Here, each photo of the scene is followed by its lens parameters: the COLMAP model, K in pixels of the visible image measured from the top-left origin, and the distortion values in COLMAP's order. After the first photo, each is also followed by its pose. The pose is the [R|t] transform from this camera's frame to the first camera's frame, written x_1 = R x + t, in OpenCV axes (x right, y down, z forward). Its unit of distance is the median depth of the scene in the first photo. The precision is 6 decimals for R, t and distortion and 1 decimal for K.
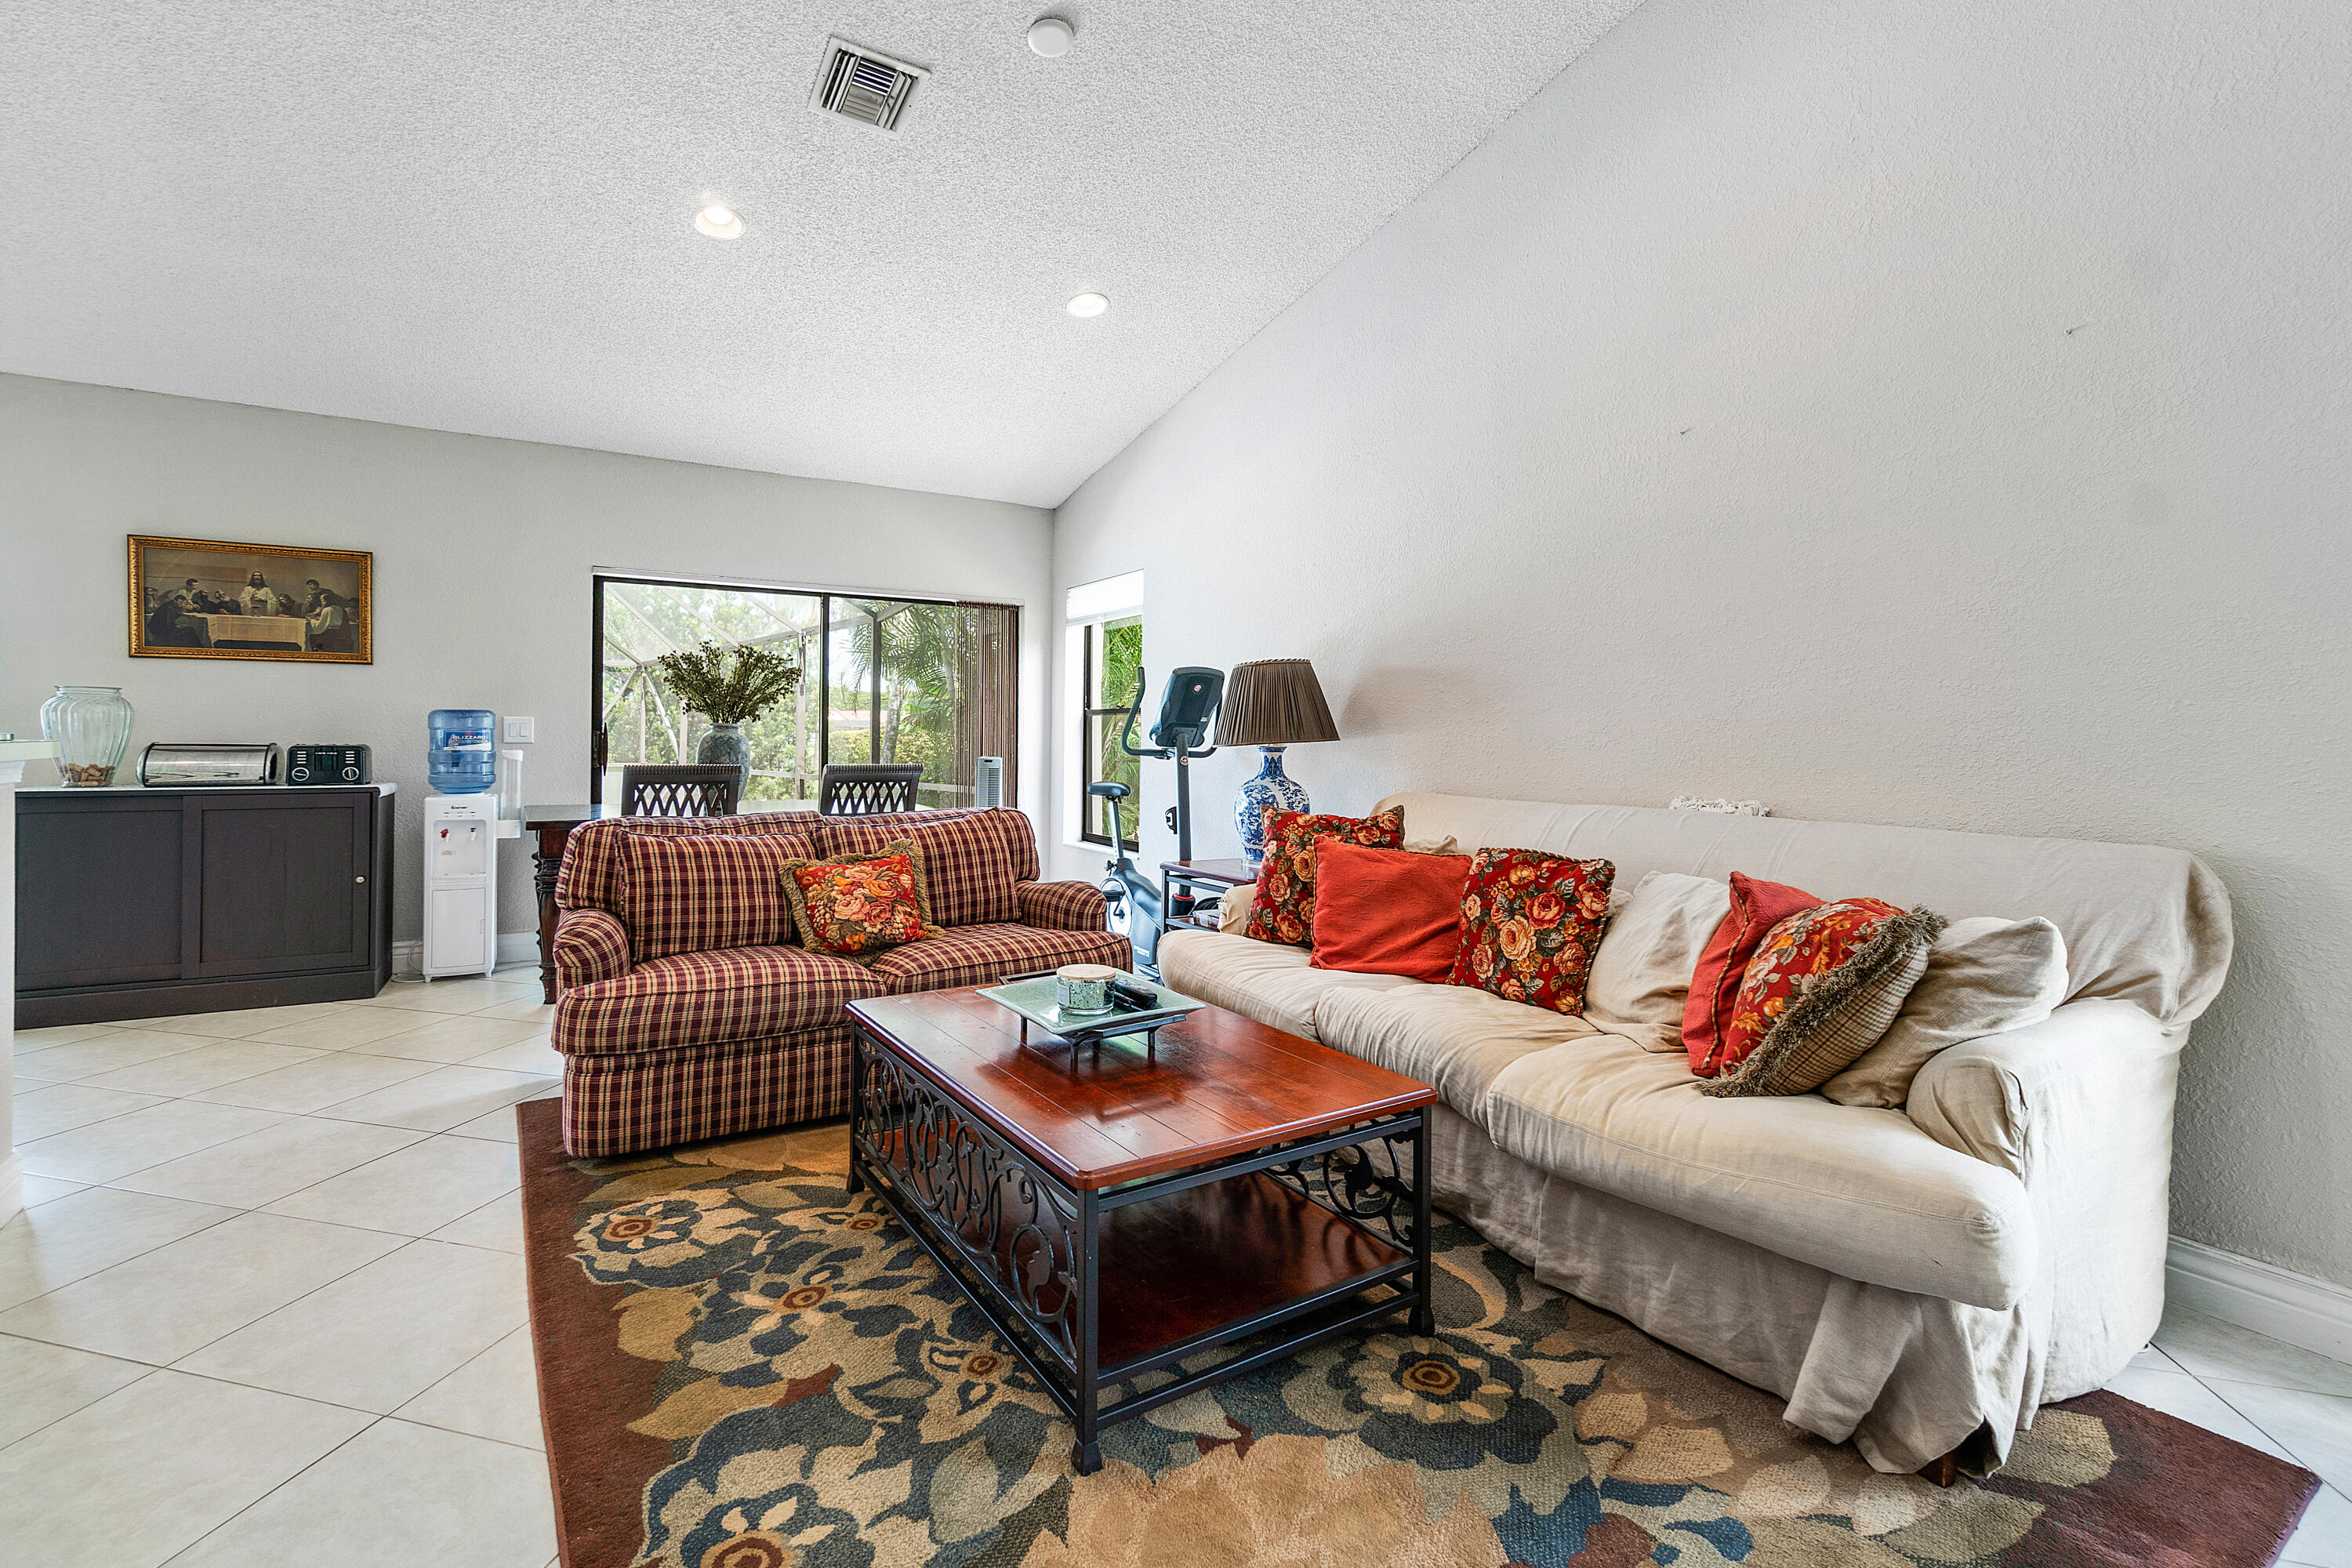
lens RADIAL K [[1059.2, 0, 1185.3], [0, 1059.2, 737.9], [0, 0, 1]] dist [0.003336, -0.001231]
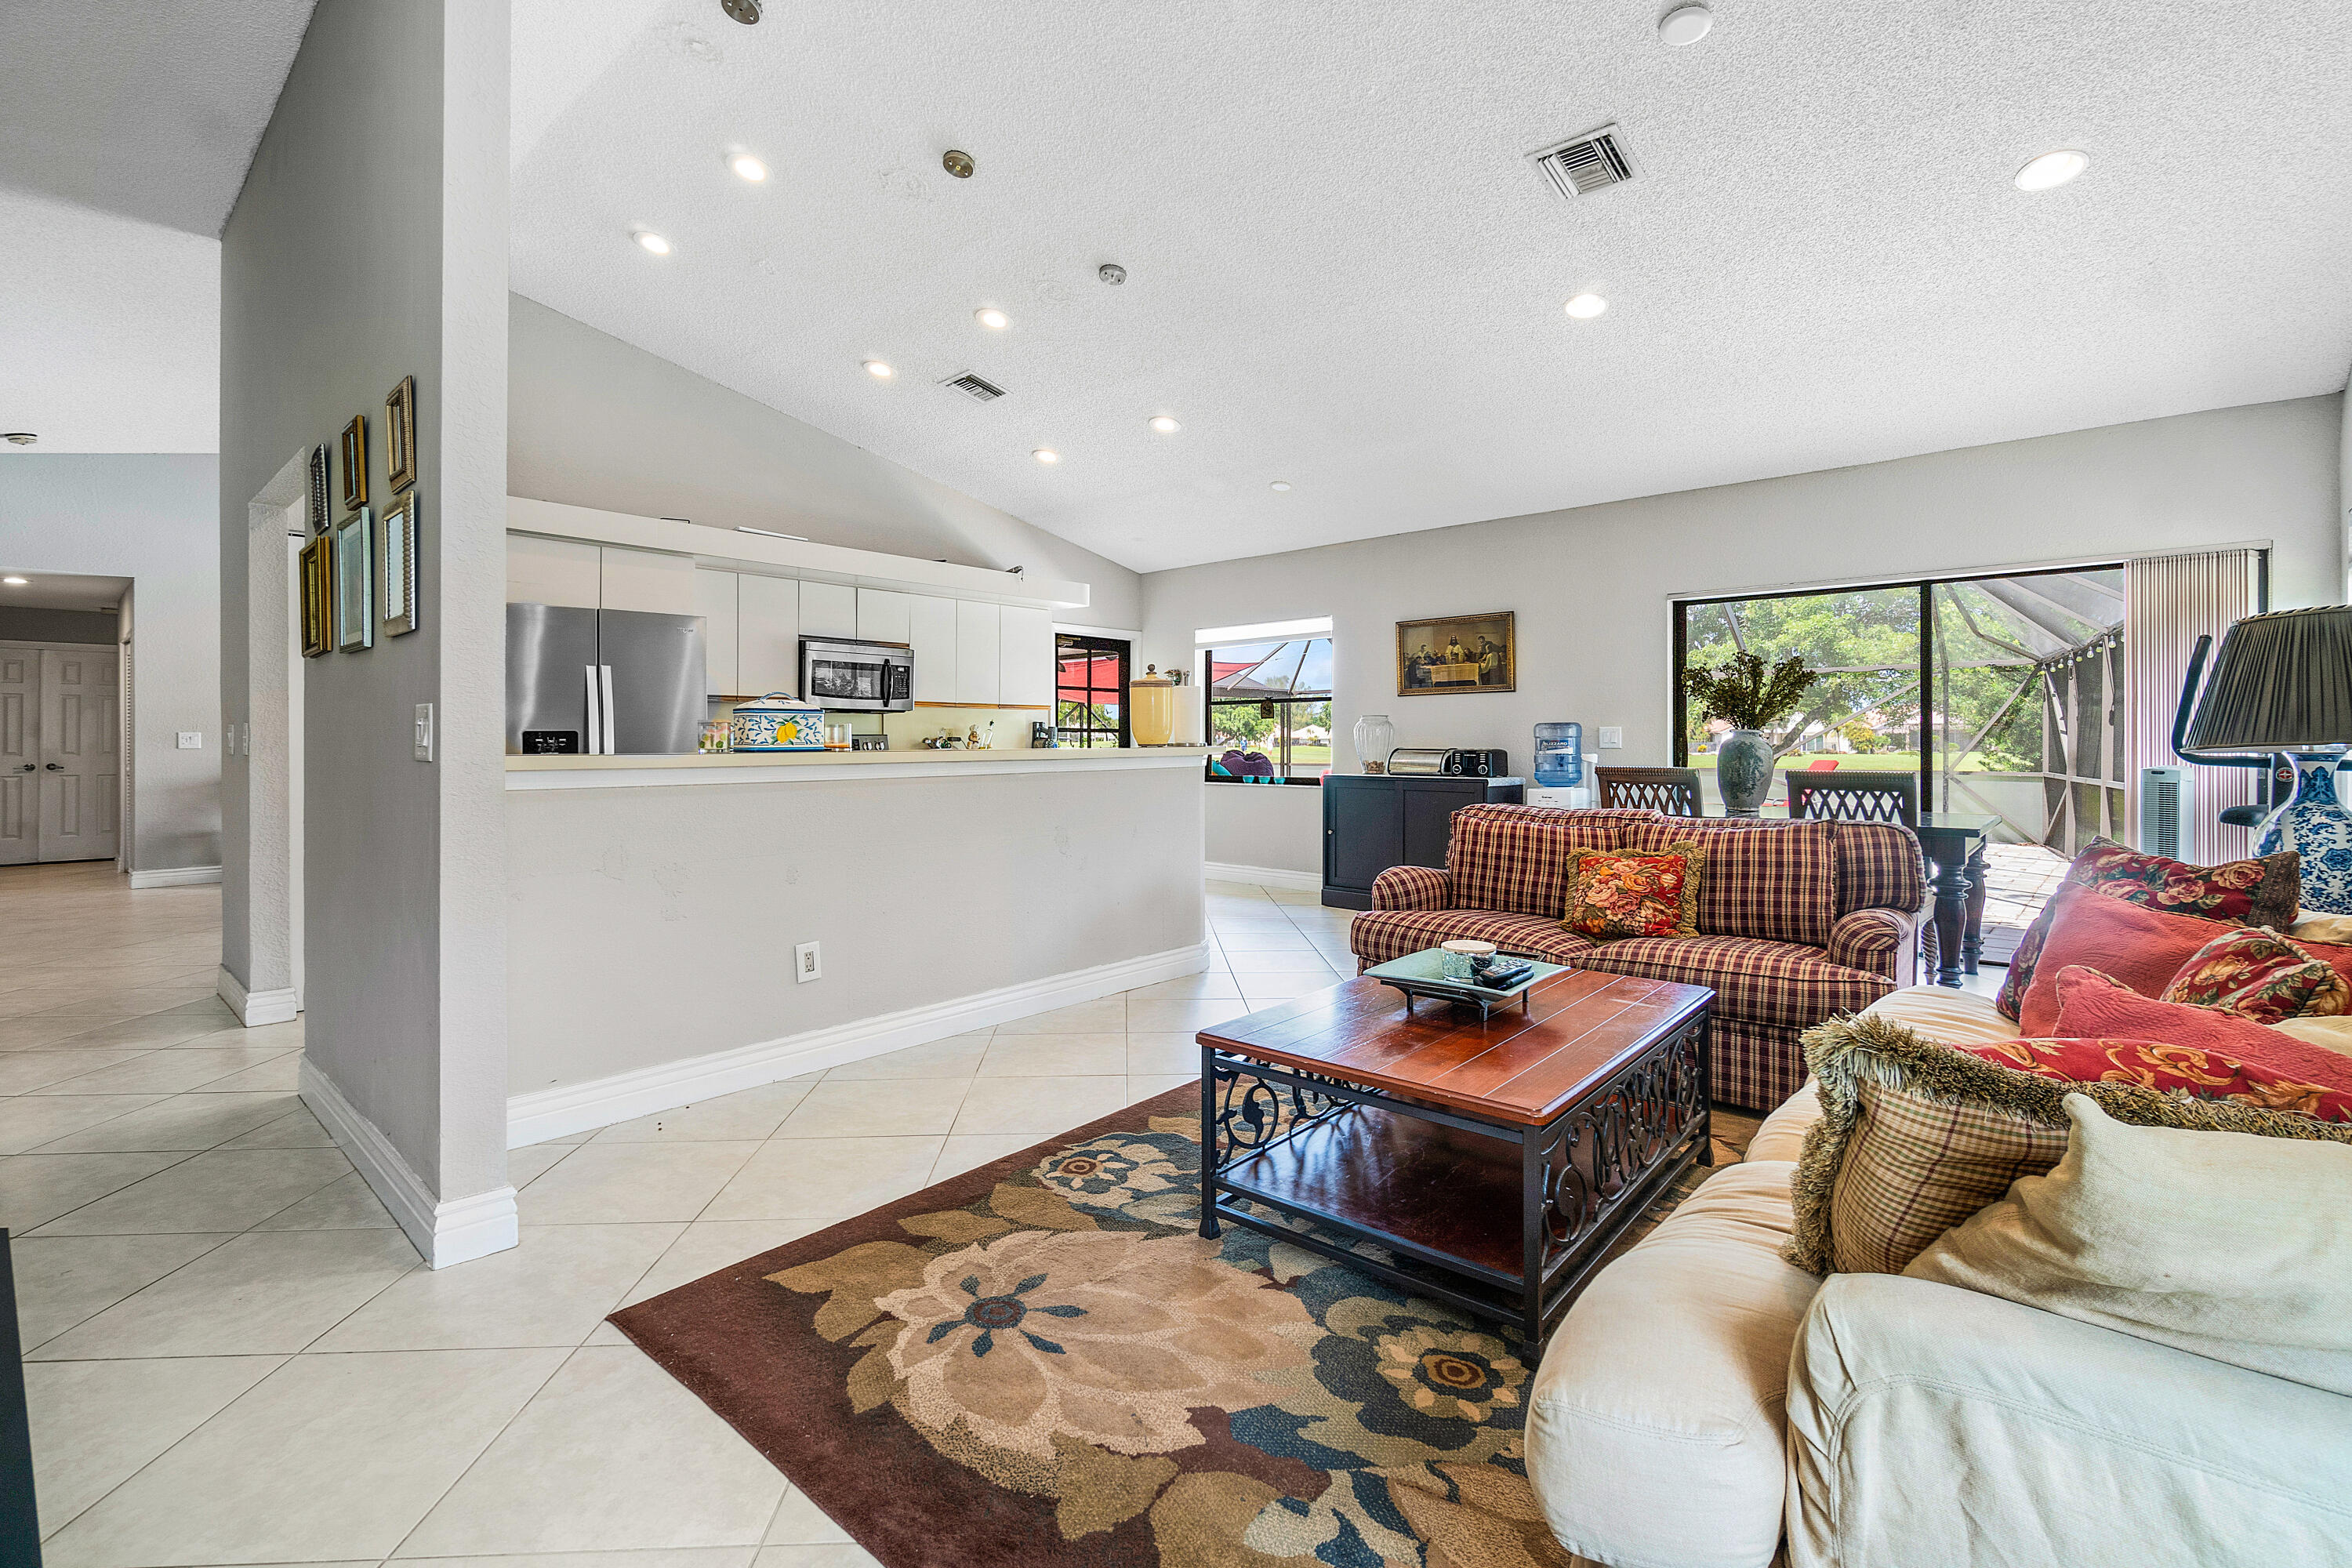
lens RADIAL K [[1059.2, 0, 1175.3], [0, 1059.2, 735.1], [0, 0, 1]] dist [0.003336, -0.001231]
pose [[0.292948, -0.012096, -0.956052, 0.637163], [0.003311, 0.999927, -0.011636, 0.003567], [0.956123, 0.000244, 0.292967, 0.253040]]
